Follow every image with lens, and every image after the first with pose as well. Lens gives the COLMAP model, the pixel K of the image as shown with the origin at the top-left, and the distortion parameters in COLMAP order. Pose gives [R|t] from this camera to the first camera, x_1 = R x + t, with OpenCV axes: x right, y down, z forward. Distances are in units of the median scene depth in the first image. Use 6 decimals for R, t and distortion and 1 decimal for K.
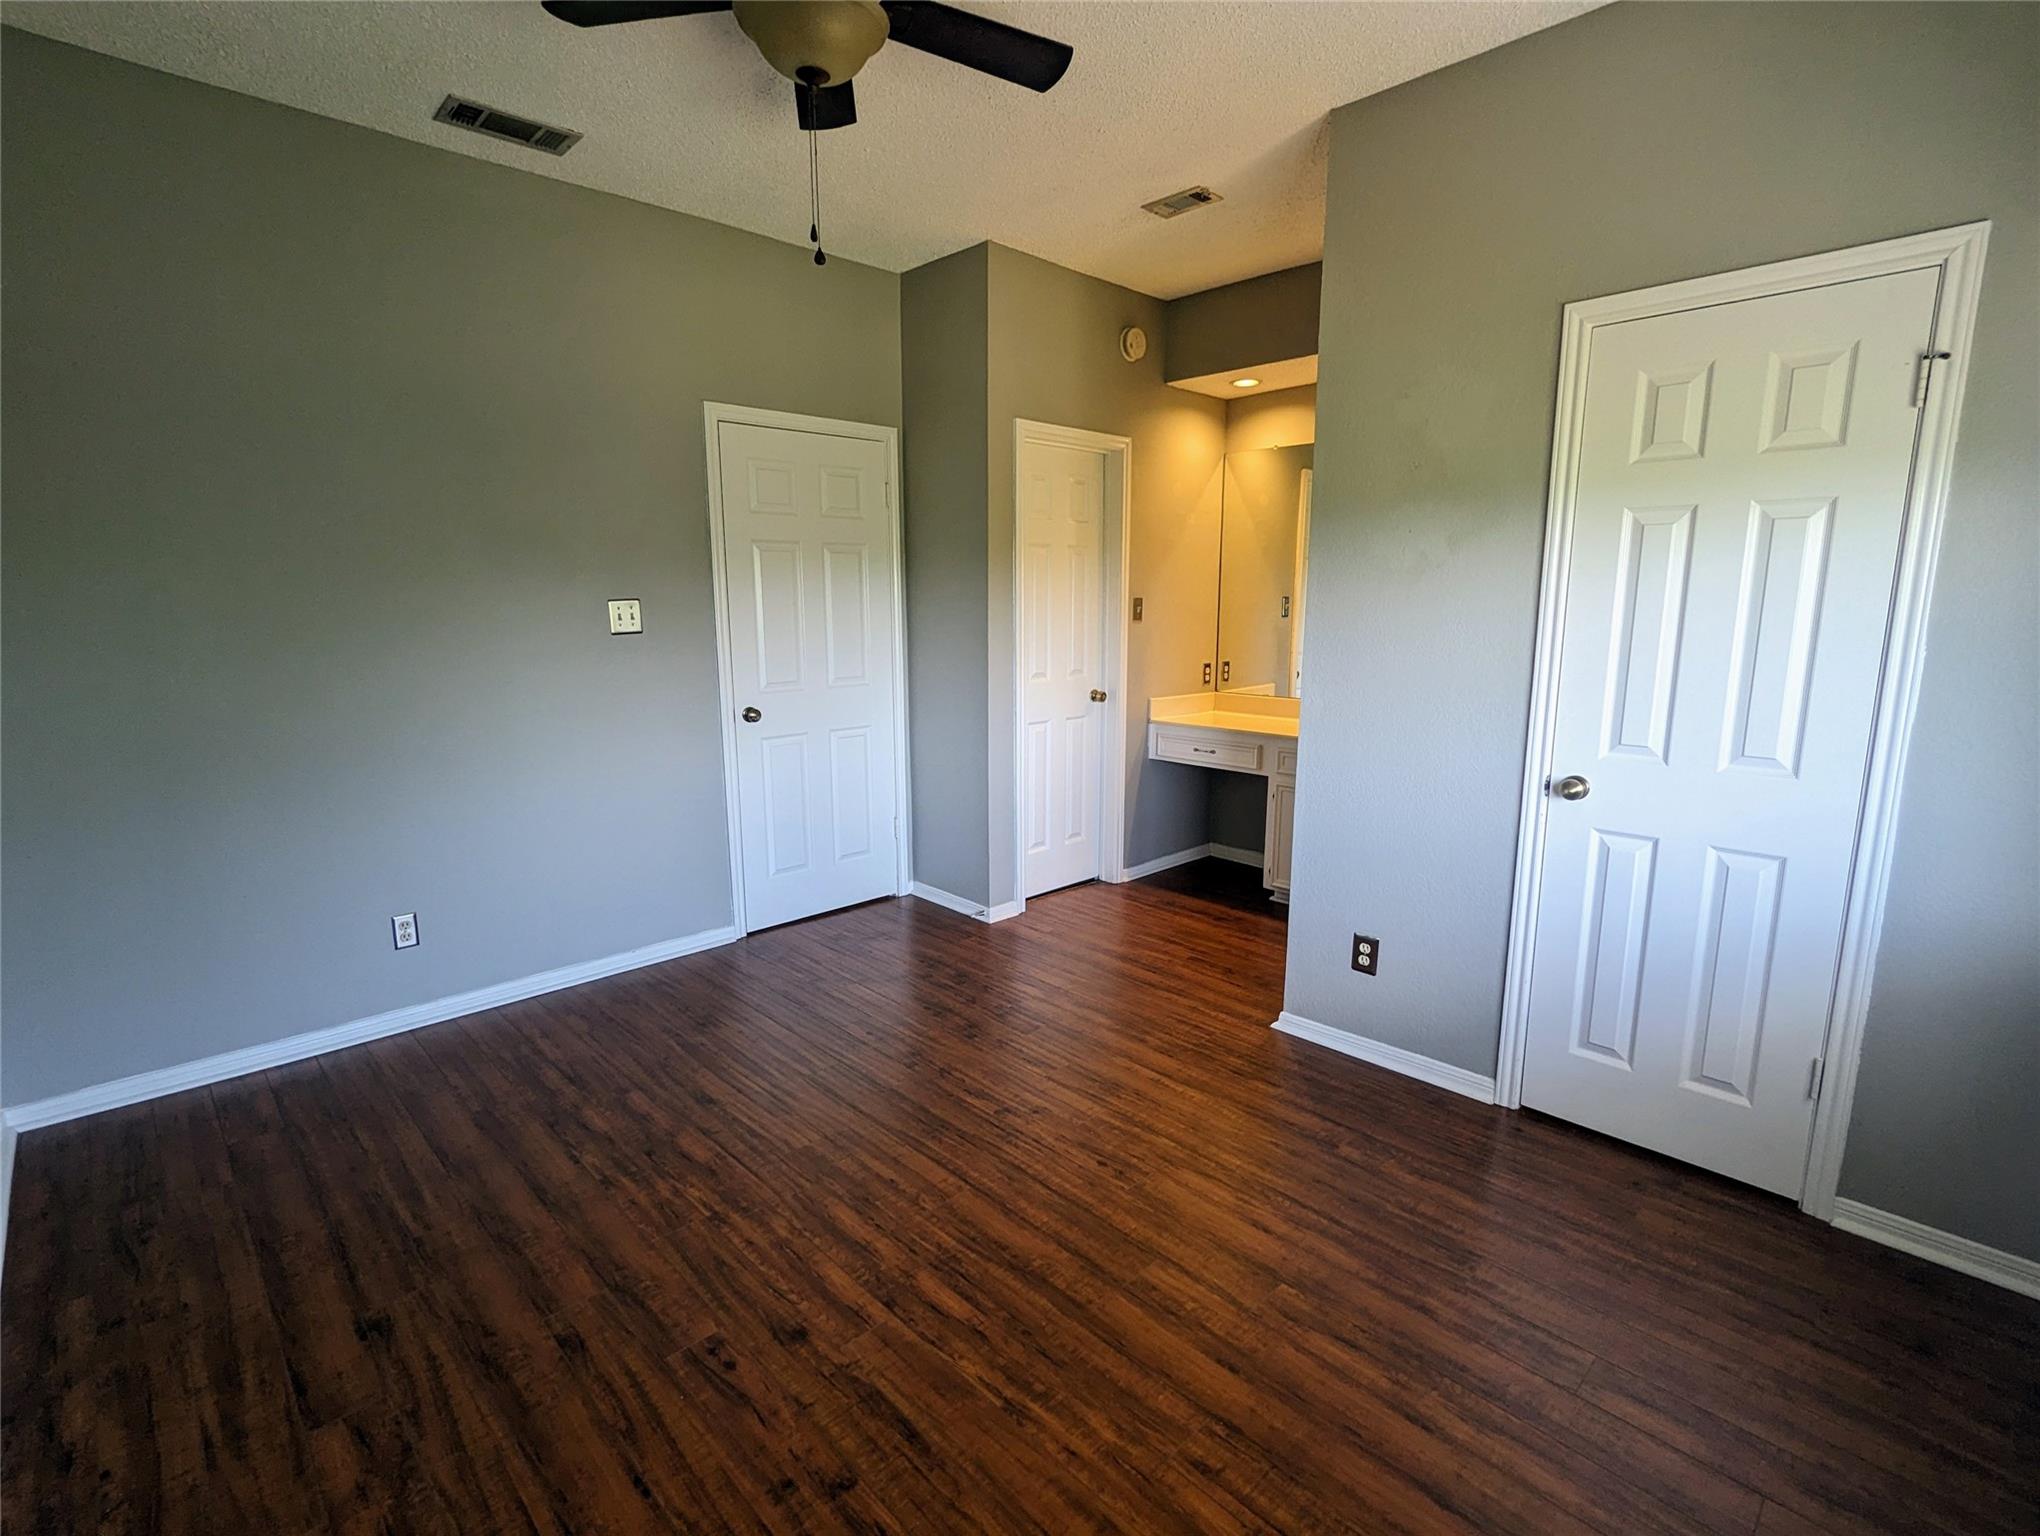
lens RADIAL K [[971.6, 0, 1015.6], [0, 971.6, 753.8], [0, 0, 1]] dist [-0.001720, 0.000471]
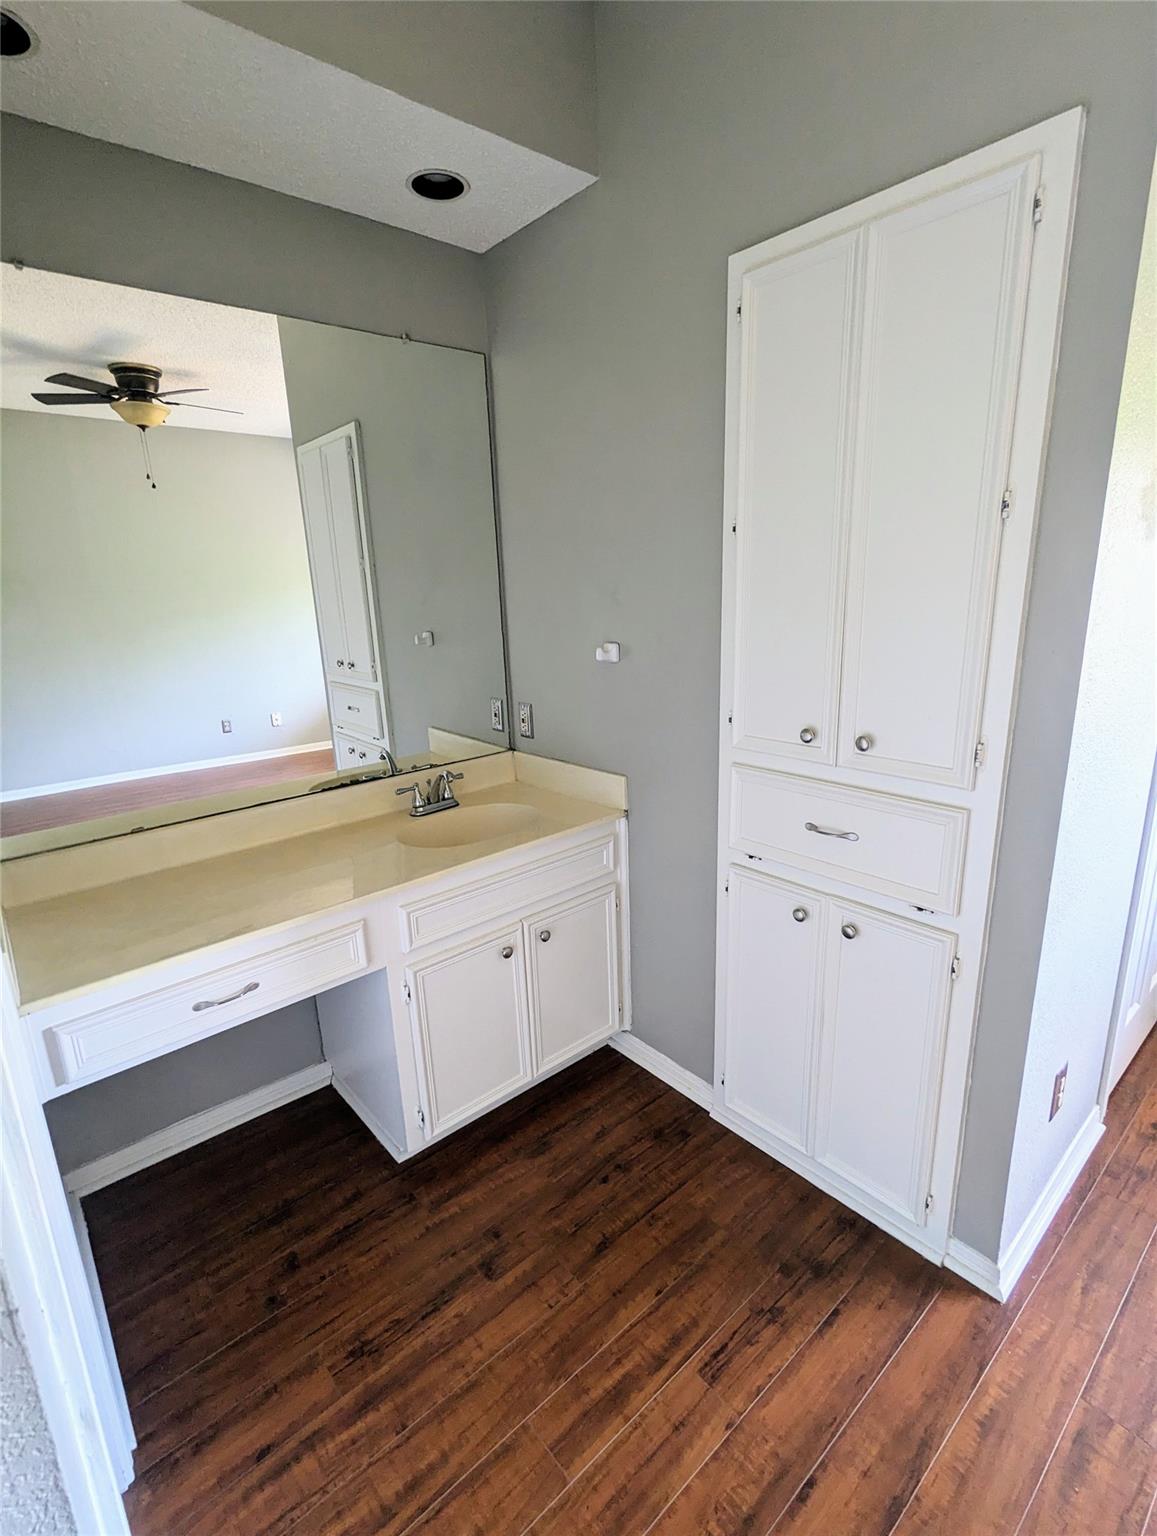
lens RADIAL K [[731.5, 0, 567.3], [0, 731.5, 768.5], [0, 0, 1]] dist [-0.001720, 0.000471]
pose [[0.060934, -0.261099, 0.963387, -0.094763], [0.217246, 0.945511, 0.242514, -0.180597], [-0.974213, 0.194515, 0.114336, 1.035253]]
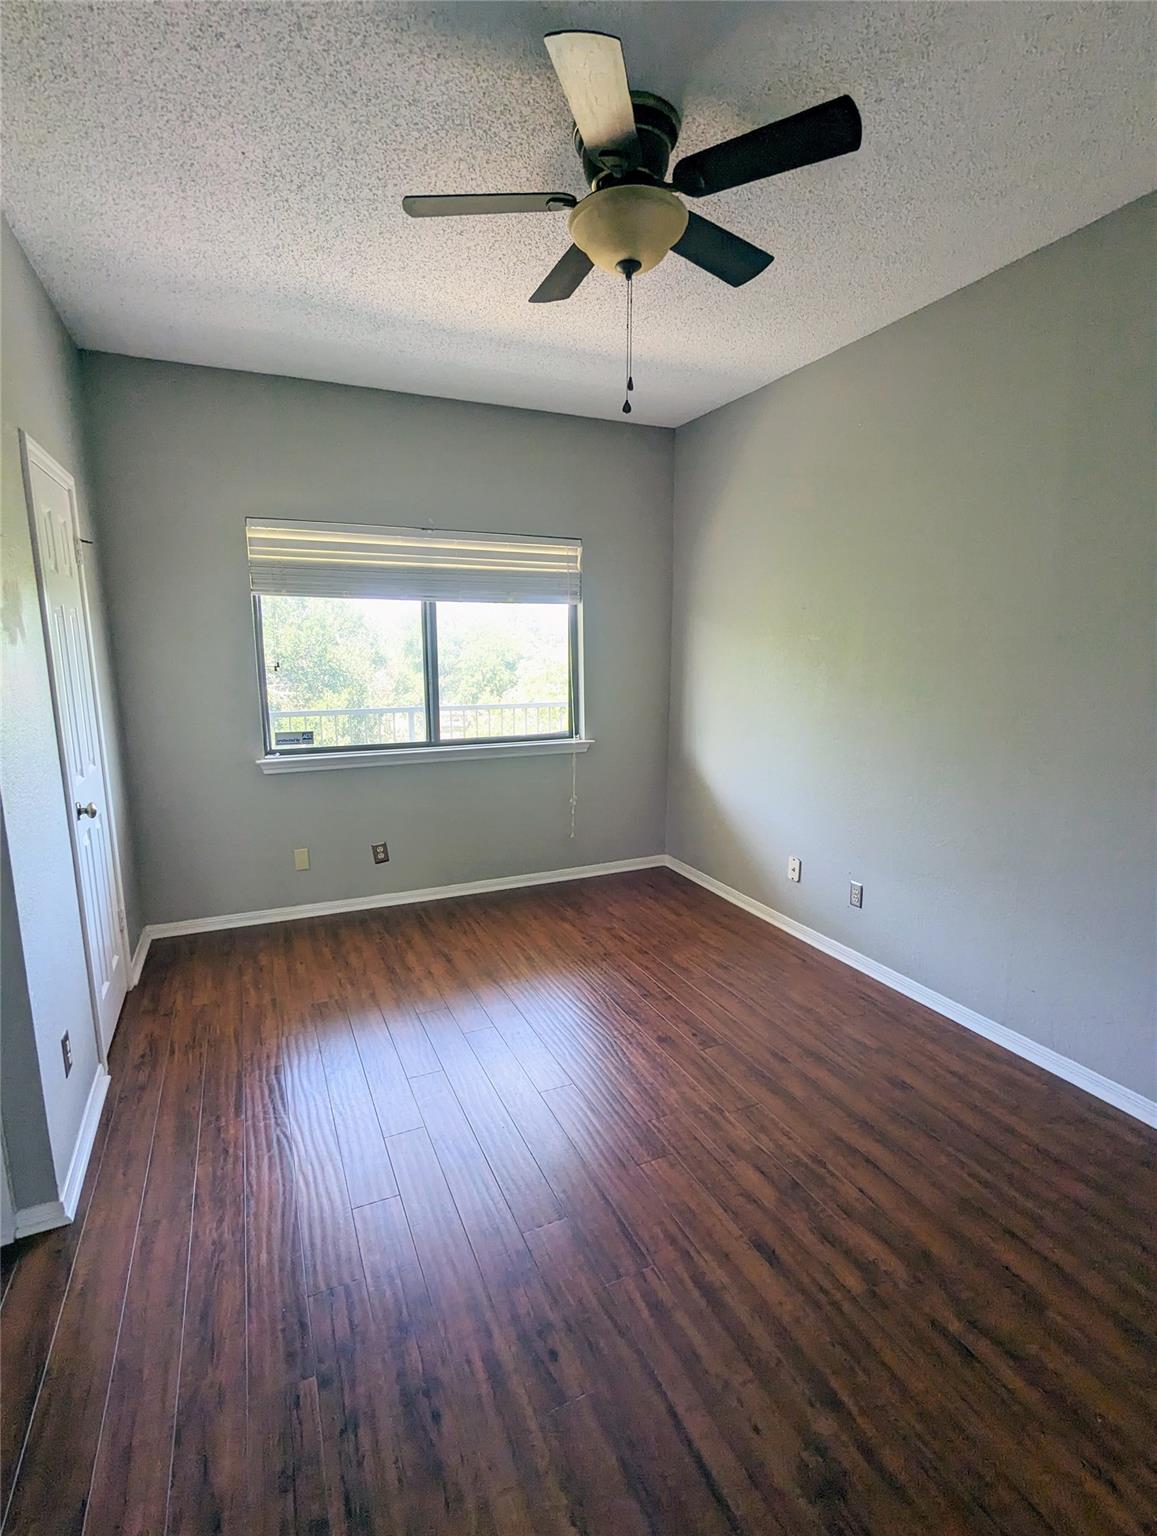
lens RADIAL K [[731.5, 0, 572.7], [0, 731.5, 769.8], [0, 0, 1]] dist [-0.001720, 0.000471]
pose [[-0.943145, -0.083544, 0.321711, -0.253918], [0.039165, 0.933221, 0.357163, -0.222782], [-0.330067, 0.349456, -0.876890, 1.136371]]
